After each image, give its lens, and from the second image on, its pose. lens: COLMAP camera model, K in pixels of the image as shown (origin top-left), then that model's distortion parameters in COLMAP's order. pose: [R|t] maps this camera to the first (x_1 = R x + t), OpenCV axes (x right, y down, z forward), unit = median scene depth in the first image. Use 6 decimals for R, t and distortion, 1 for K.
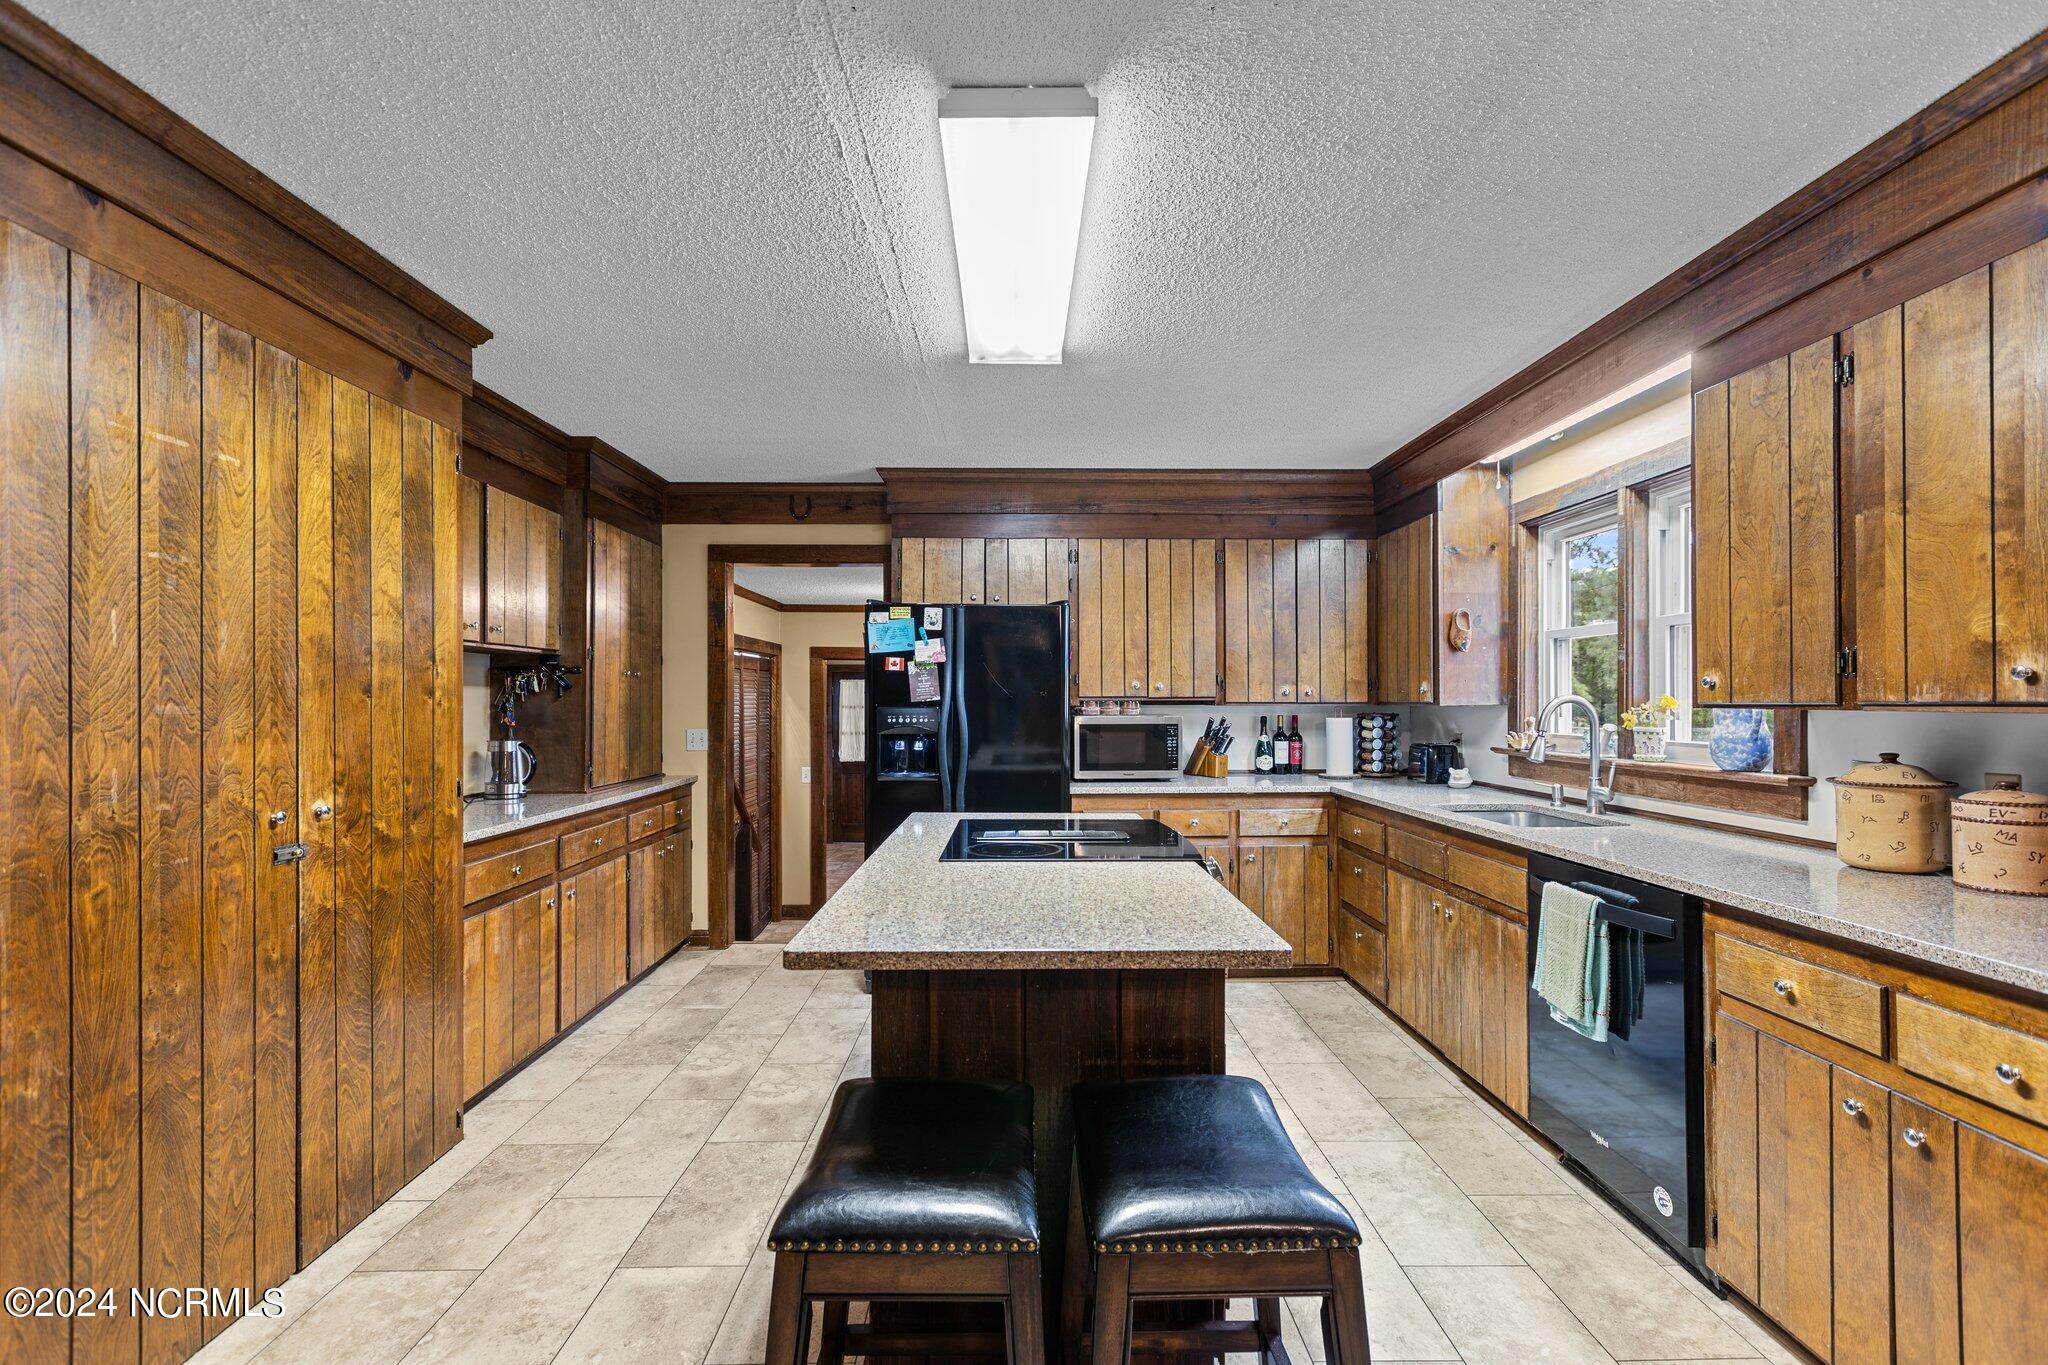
lens RADIAL K [[908.9, 0, 1033.3], [0, 908.9, 694.3], [0, 0, 1]] dist [-0.000652, 0.001514]
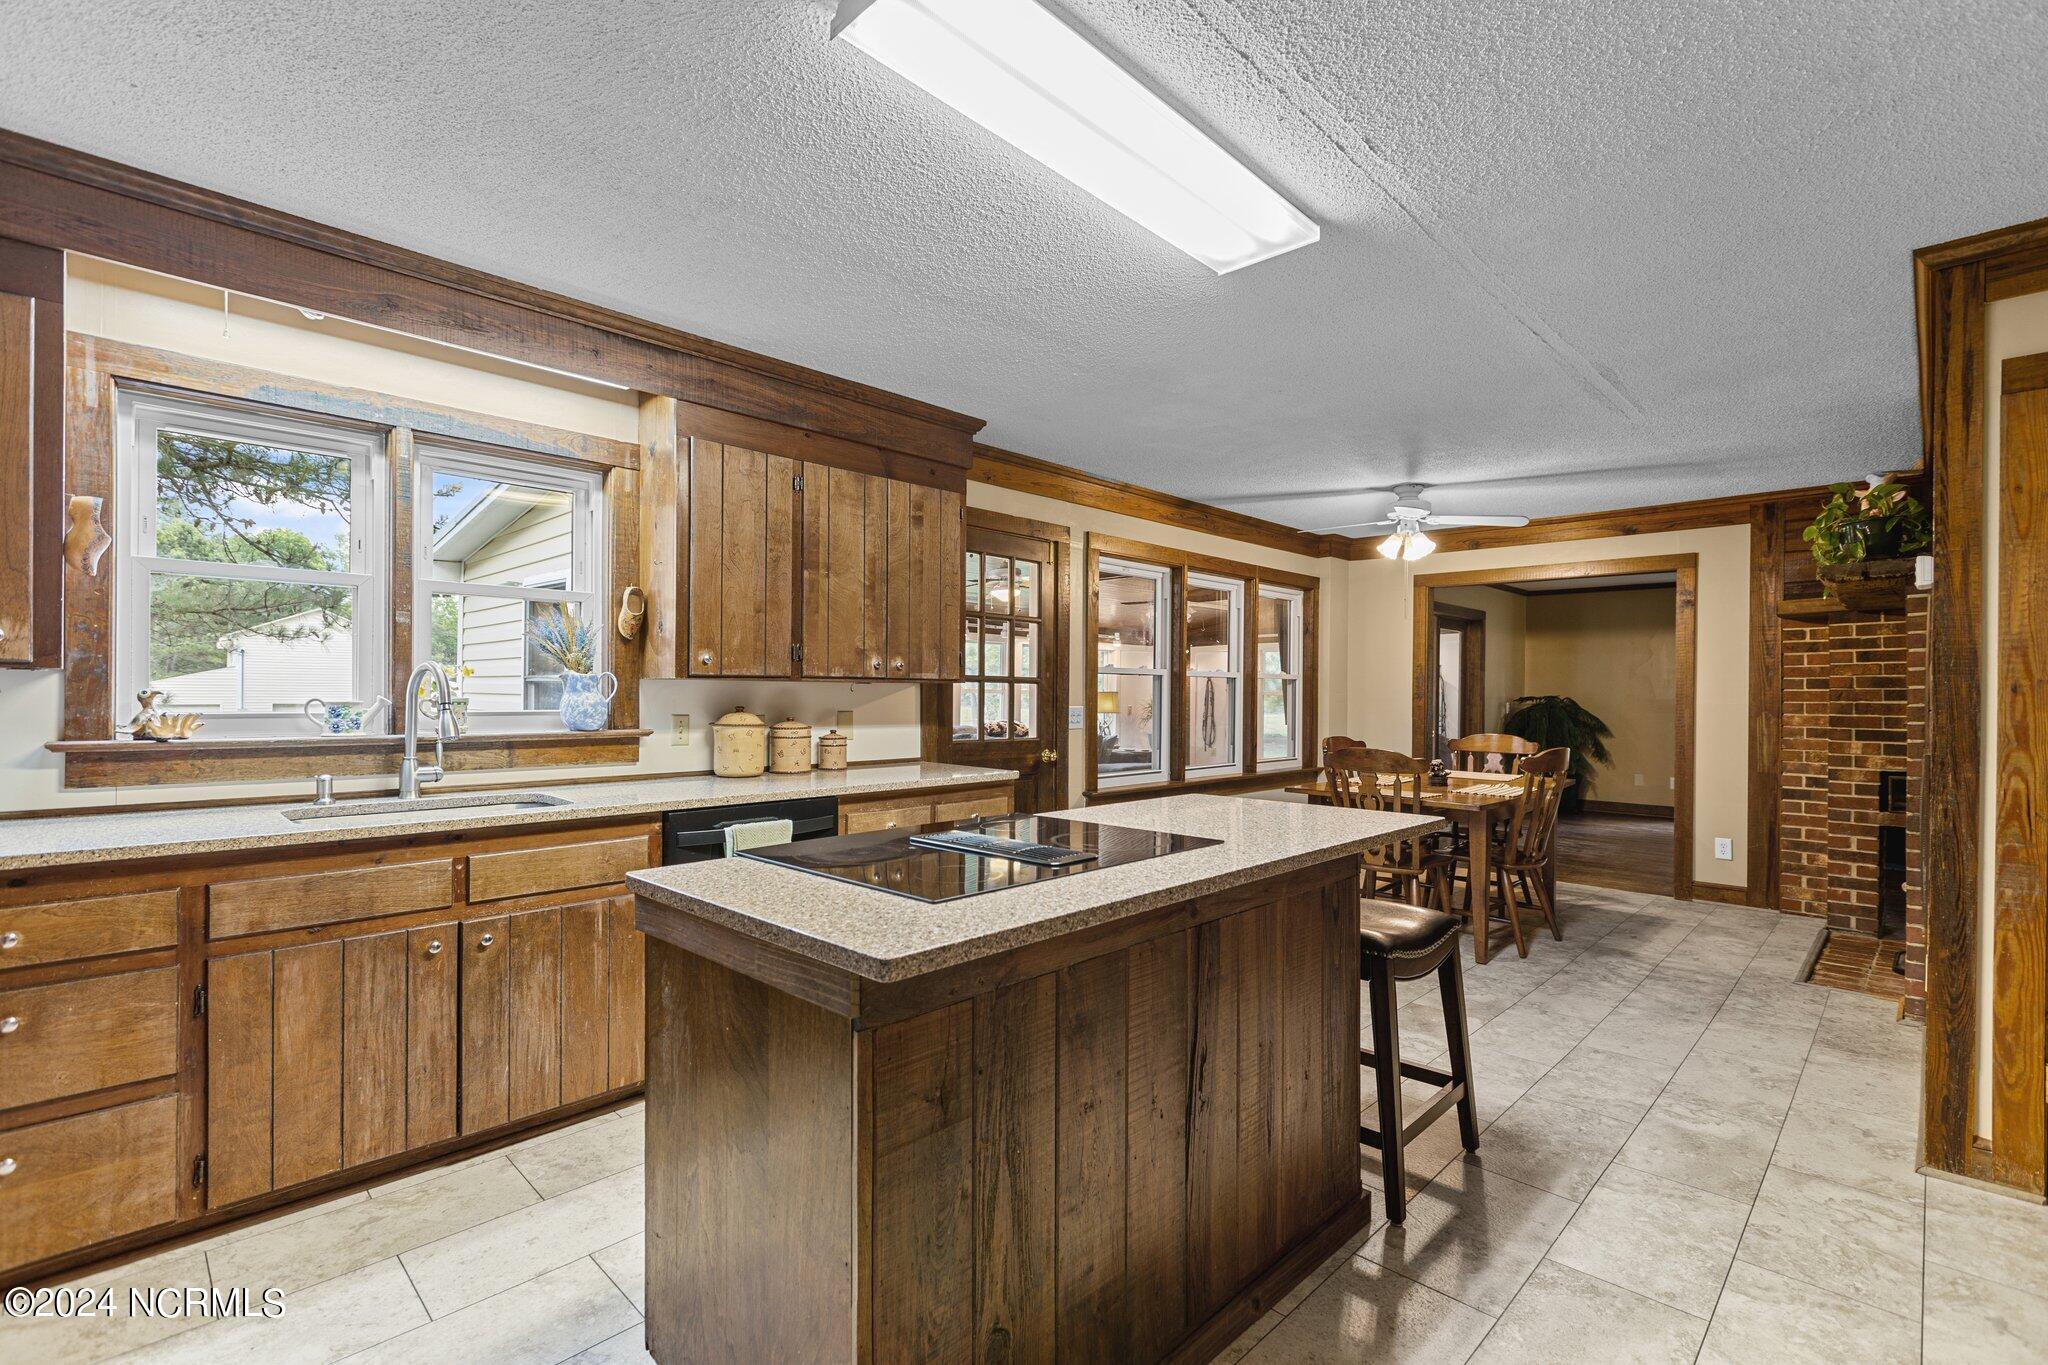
lens RADIAL K [[908.9, 0, 1033.3], [0, 908.9, 698.5], [0, 0, 1]] dist [-0.000652, 0.001514]
pose [[-0.698034, -0.006539, 0.716035, -0.298553], [-0.009846, 0.999951, -0.000467, 0.021795], [-0.715997, -0.007376, -0.698065, 0.857592]]
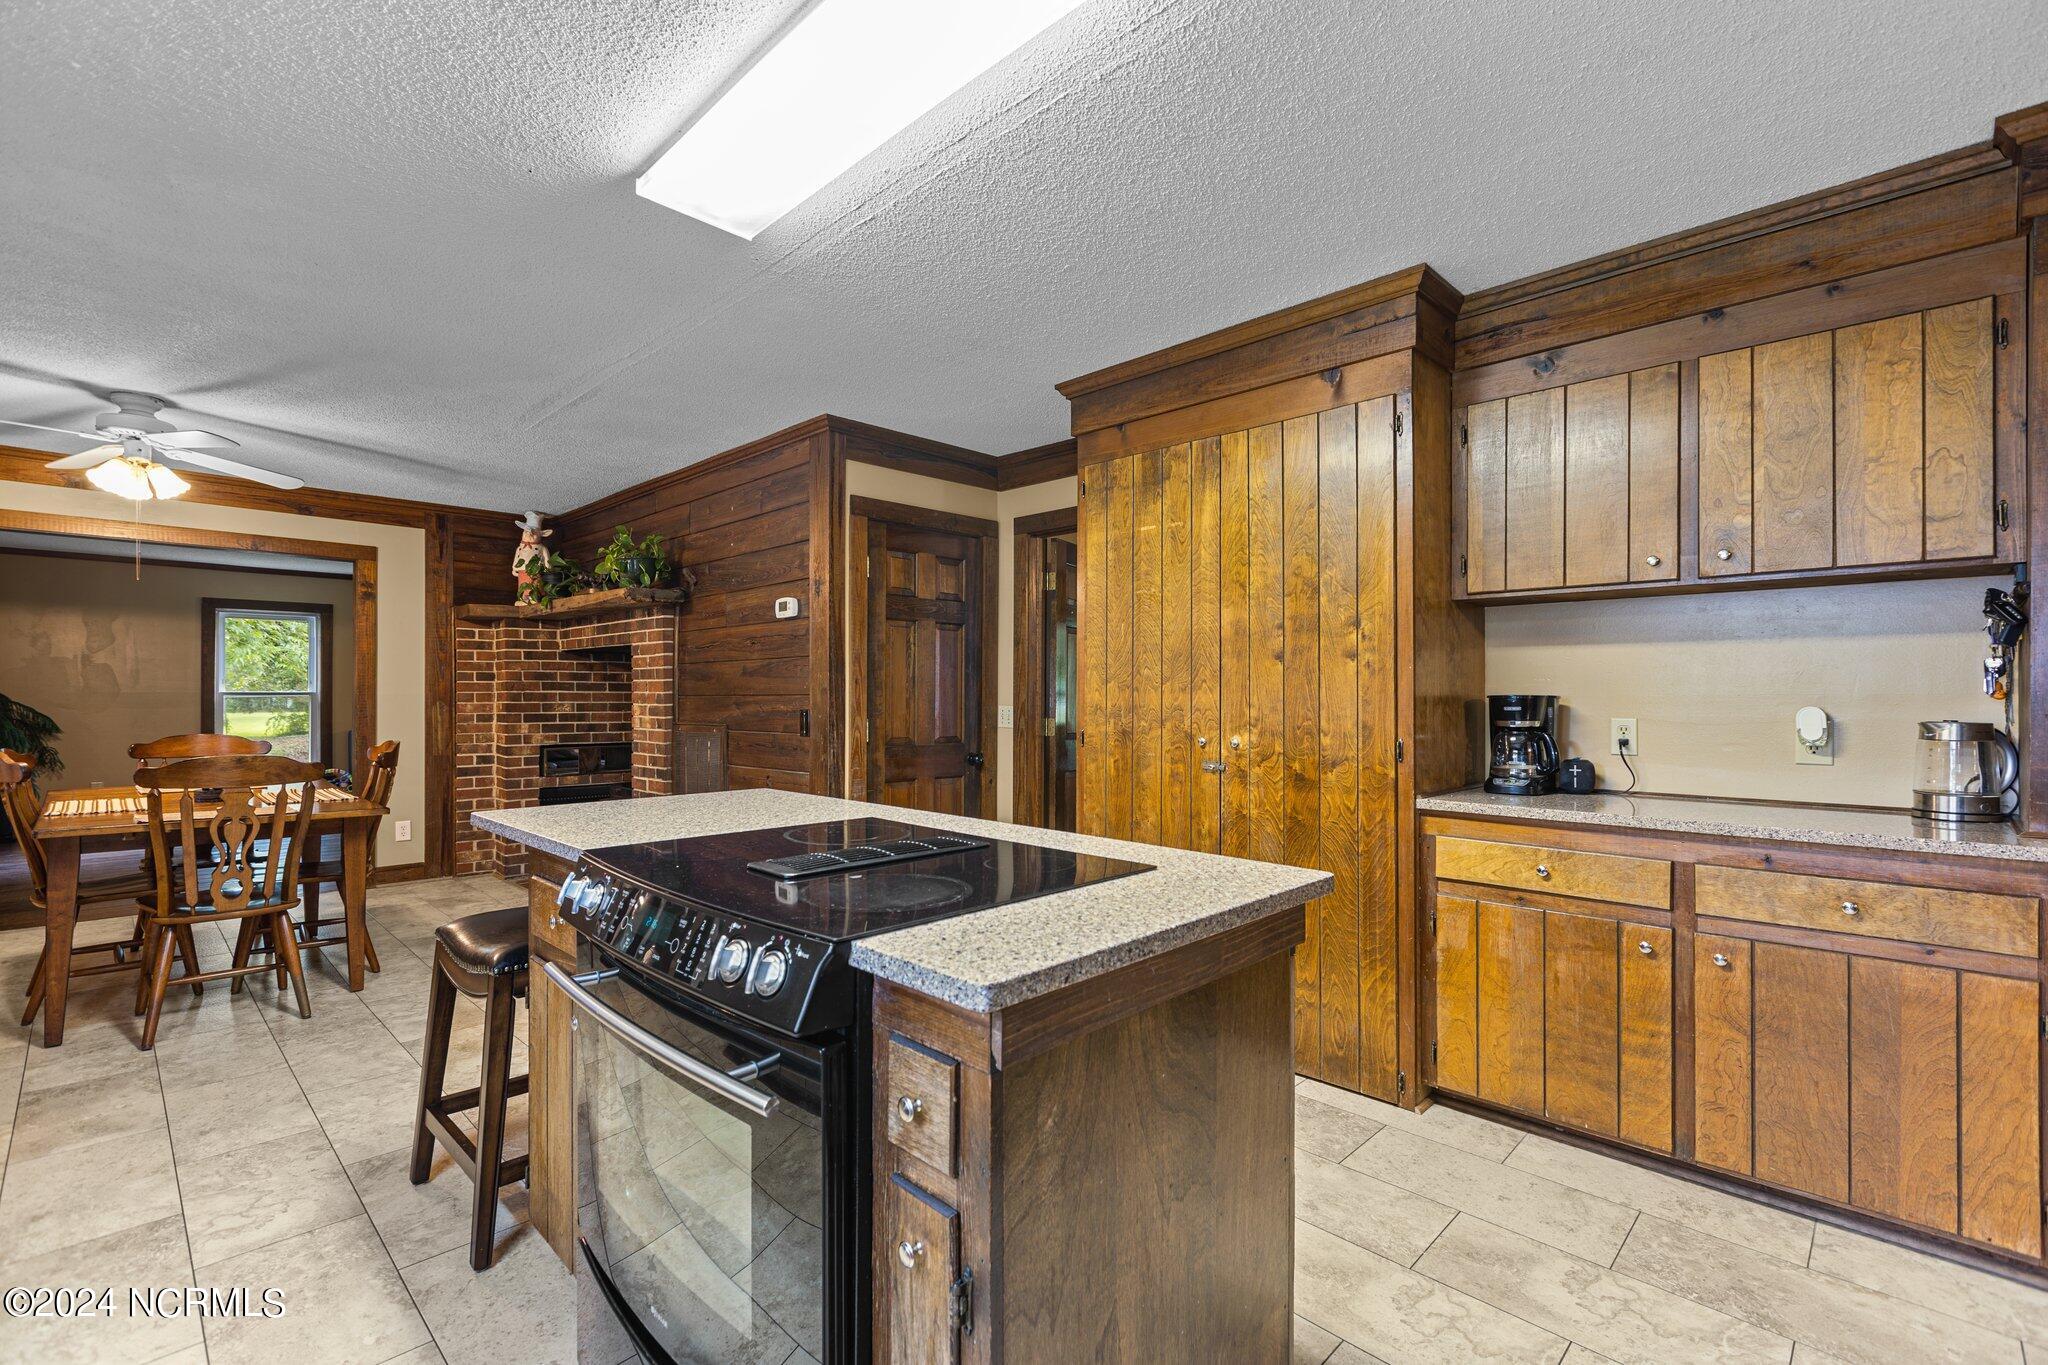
lens RADIAL K [[908.9, 0, 1008.2], [0, 908.9, 690.9], [0, 0, 1]] dist [-0.000652, 0.001514]
pose [[-0.719929, -0.002977, -0.694041, 0.223909], [0.003397, 0.999964, -0.007812, 0.028054], [0.694039, -0.007982, -0.719893, 0.871489]]
